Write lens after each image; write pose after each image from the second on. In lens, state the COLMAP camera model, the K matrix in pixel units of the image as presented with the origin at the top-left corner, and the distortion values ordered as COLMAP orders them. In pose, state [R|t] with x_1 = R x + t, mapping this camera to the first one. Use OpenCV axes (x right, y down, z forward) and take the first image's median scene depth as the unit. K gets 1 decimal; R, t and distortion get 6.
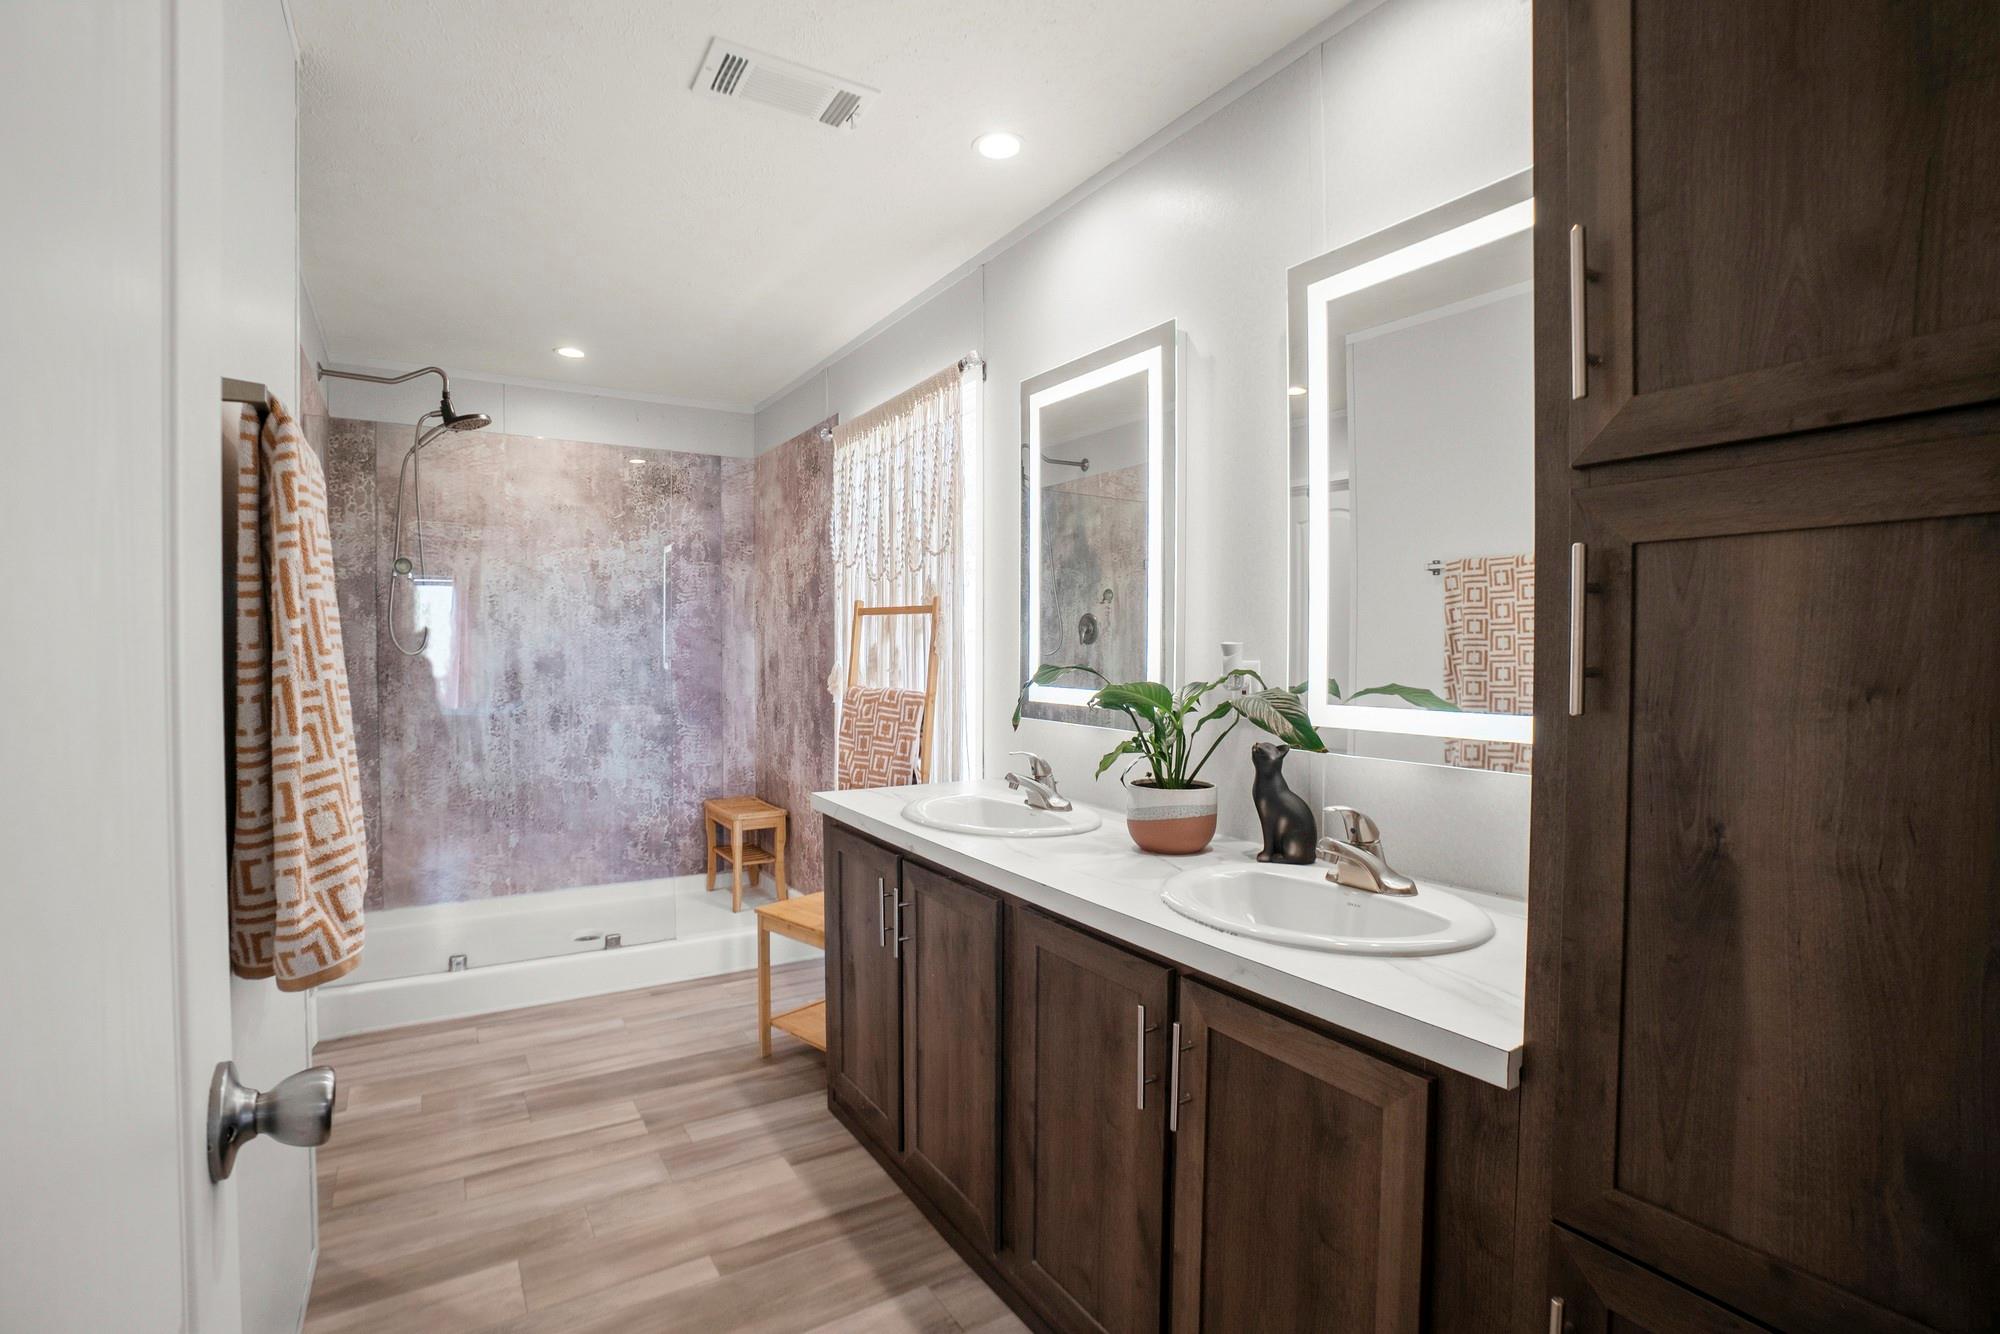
lens RADIAL K [[957.5, 0, 998.2], [0, 957.5, 661.8], [0, 0, 1]] dist [-0.079820, 0.039465]
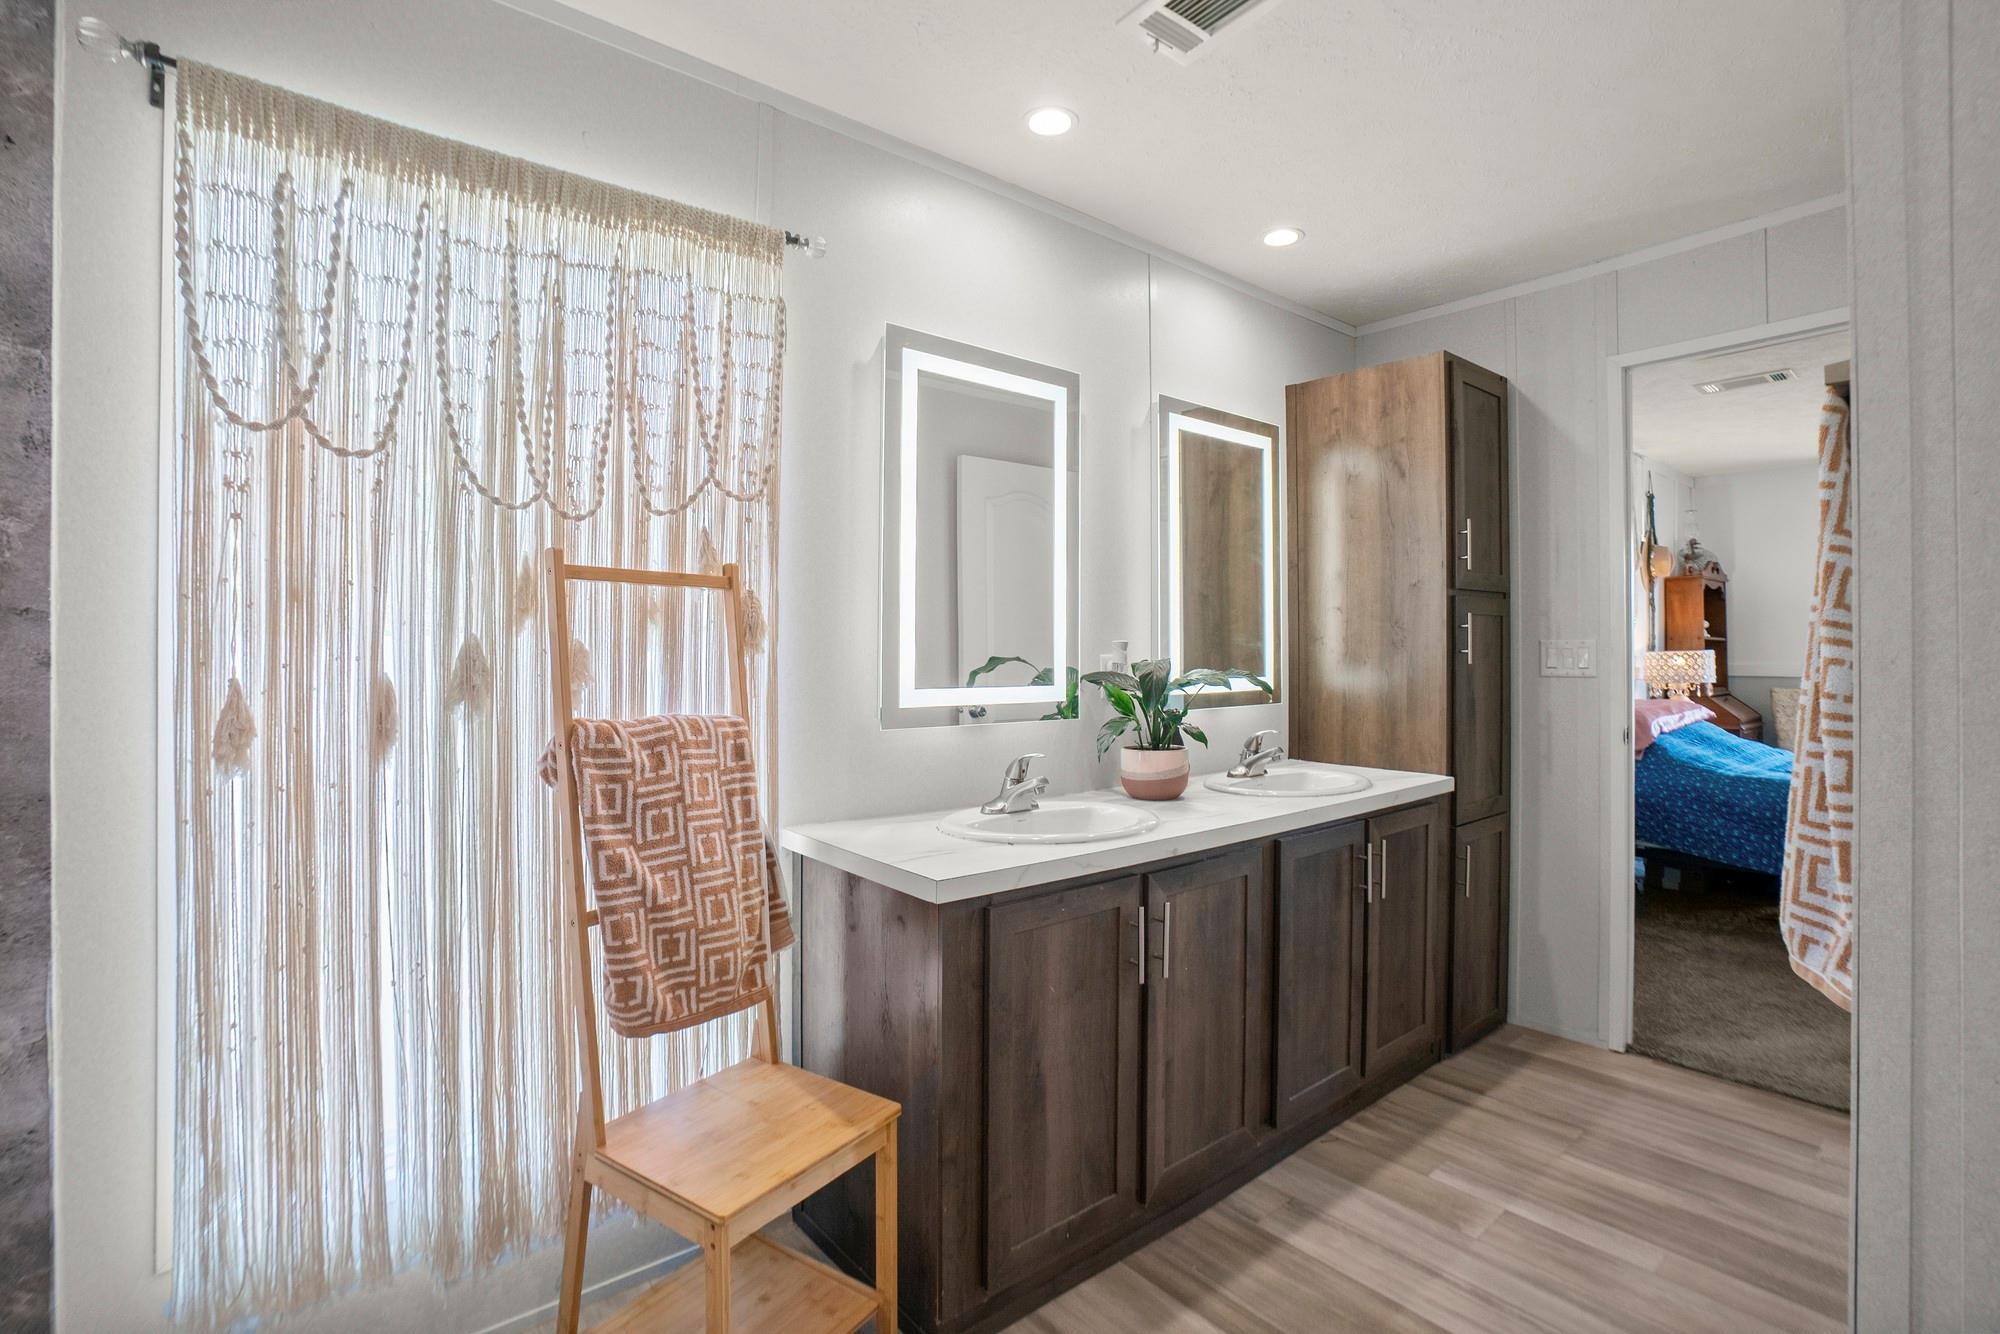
lens RADIAL K [[927.8, 0, 1000.6], [0, 927.8, 648.2], [0, 0, 1]] dist [-0.067638, 0.022025]
pose [[-0.138063, 0.006823, 0.990400, -0.874946], [0.025903, 0.999659, -0.003276, -0.007283], [-0.990085, 0.025203, -0.138193, 1.146459]]
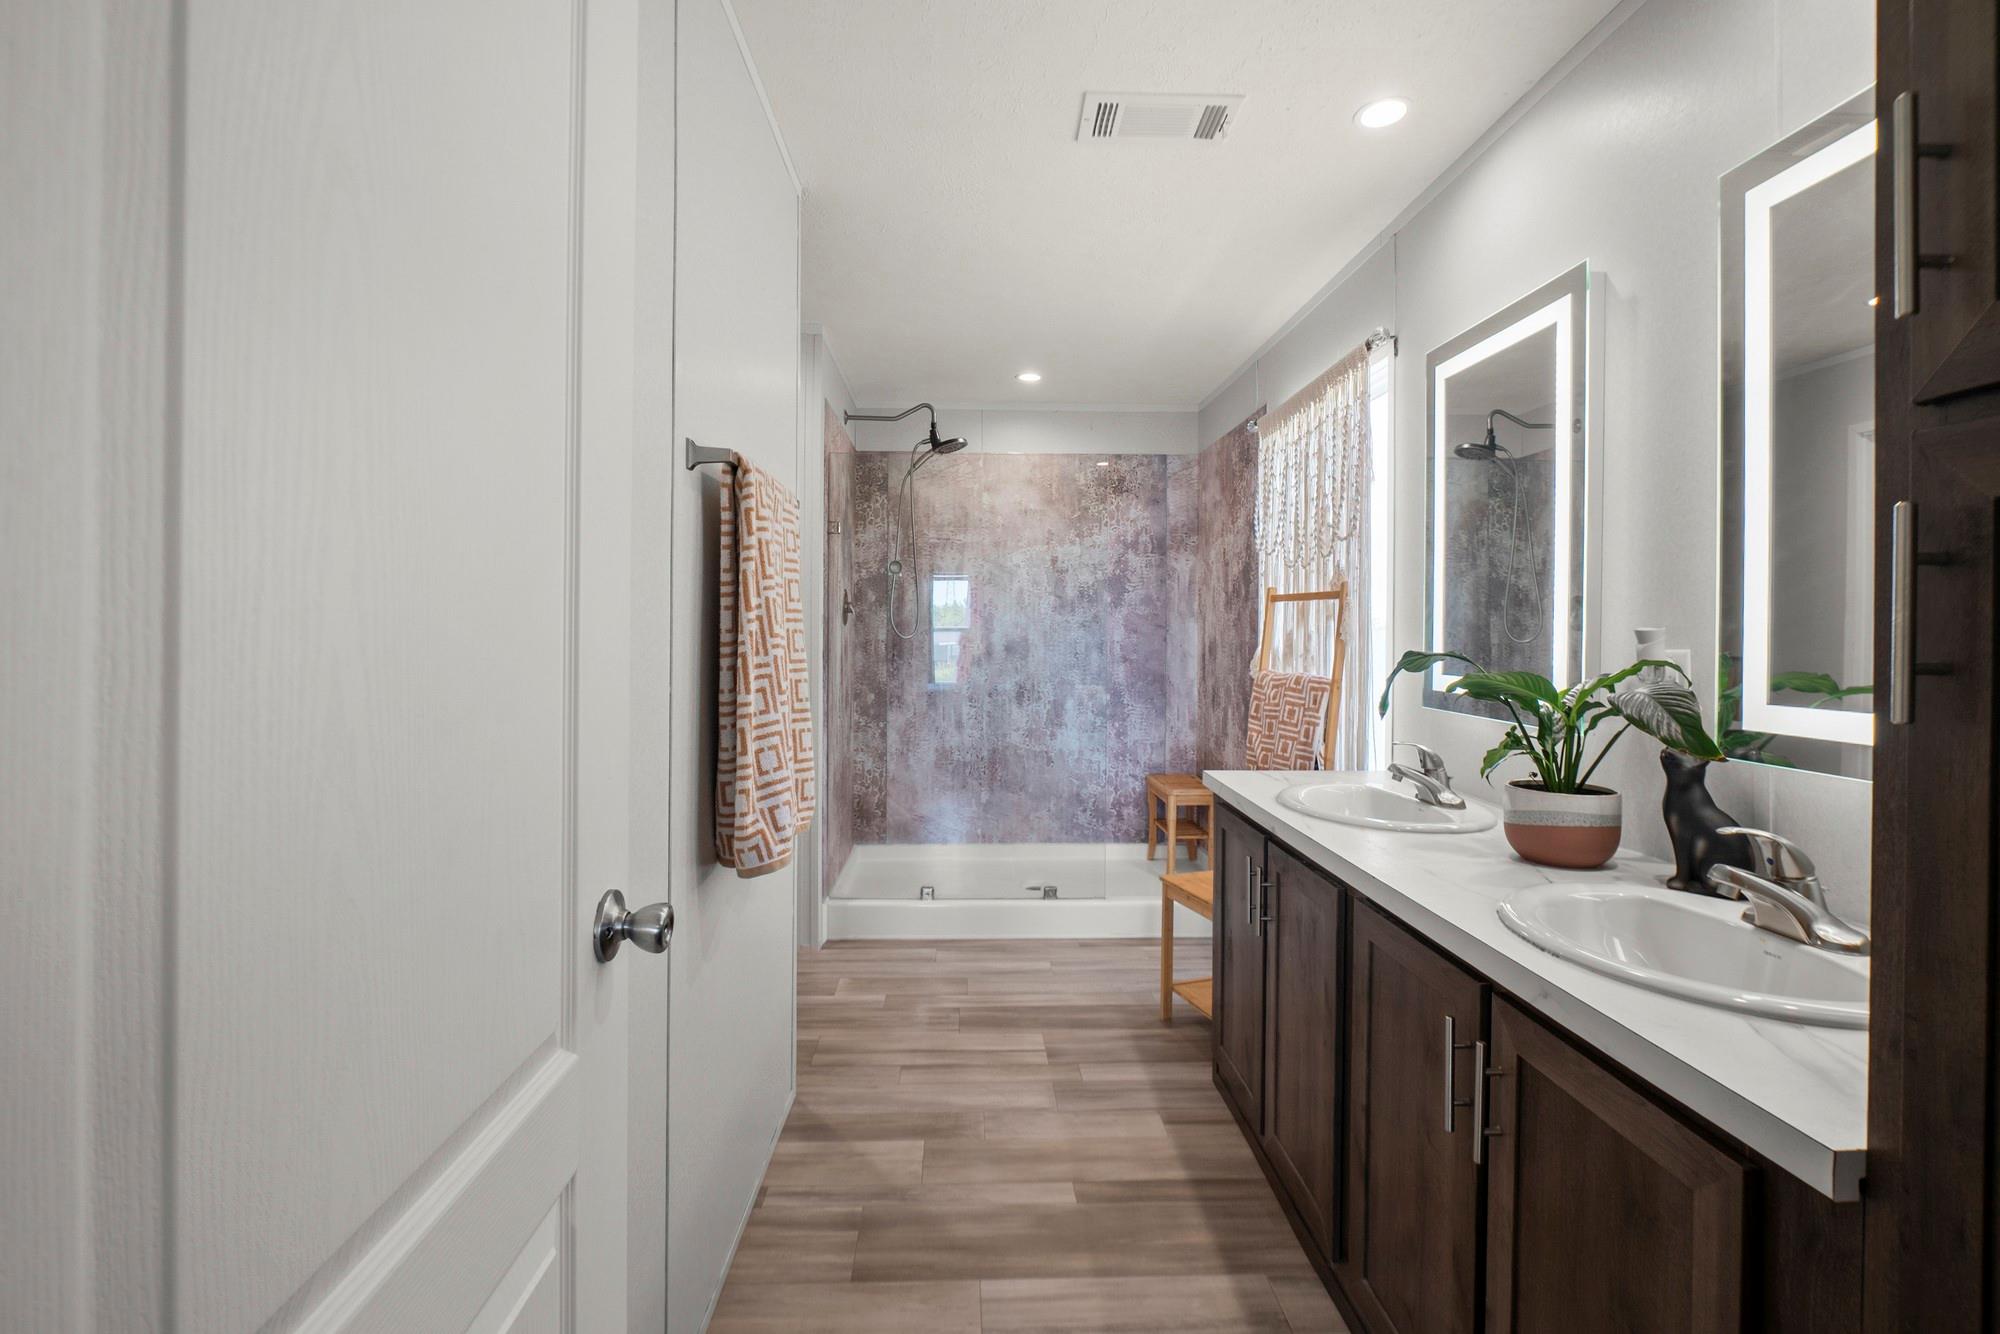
lens RADIAL K [[941.0, 0, 996.0], [0, 941.0, 624.4], [0, 0, 1]] dist [-0.001563, 0.001743]
pose [[0.862835, -0.002605, -0.505479, 0.148192], [-0.009572, 0.999723, -0.021490, -0.000034], [0.505395, 0.023380, 0.862571, -0.023034]]
